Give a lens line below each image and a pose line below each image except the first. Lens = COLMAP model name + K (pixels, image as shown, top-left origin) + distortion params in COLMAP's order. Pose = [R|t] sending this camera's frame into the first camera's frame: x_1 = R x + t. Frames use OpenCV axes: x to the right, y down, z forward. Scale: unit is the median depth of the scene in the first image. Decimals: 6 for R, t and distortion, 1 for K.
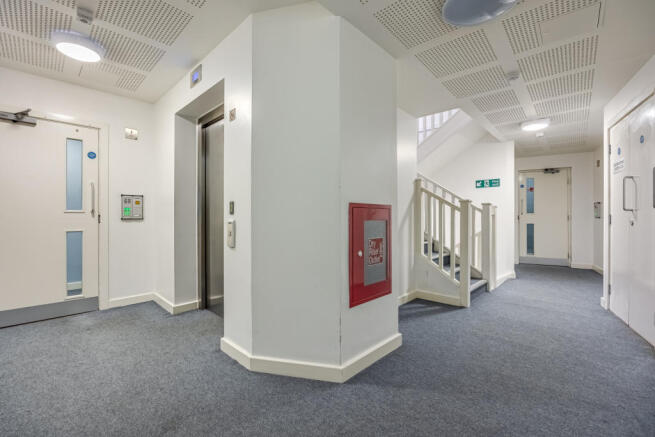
lens RADIAL K [[279.8, 0, 327.5], [0, 279.8, 218.5], [0, 0, 1]] dist [-0.015599, -0.000023]
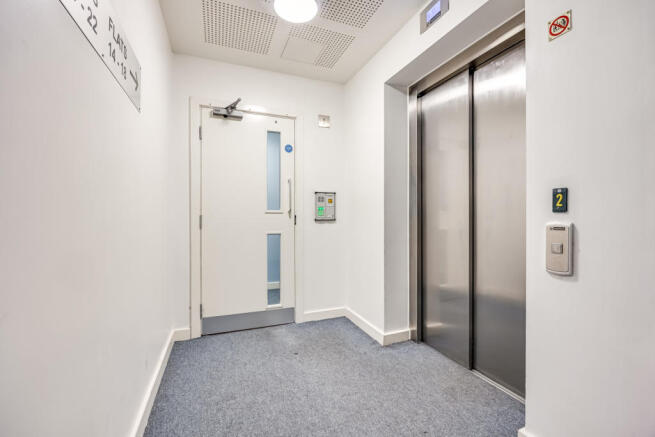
lens RADIAL K [[274.1, 0, 329.7], [0, 274.1, 220.7], [0, 0, 1]] dist [-0.015434, -0.000003]
pose [[0.914686, 0.004491, -0.404140, -0.381148], [-0.002863, 0.999985, 0.004632, -0.000438], [0.404155, -0.003080, 0.914685, 0.249796]]
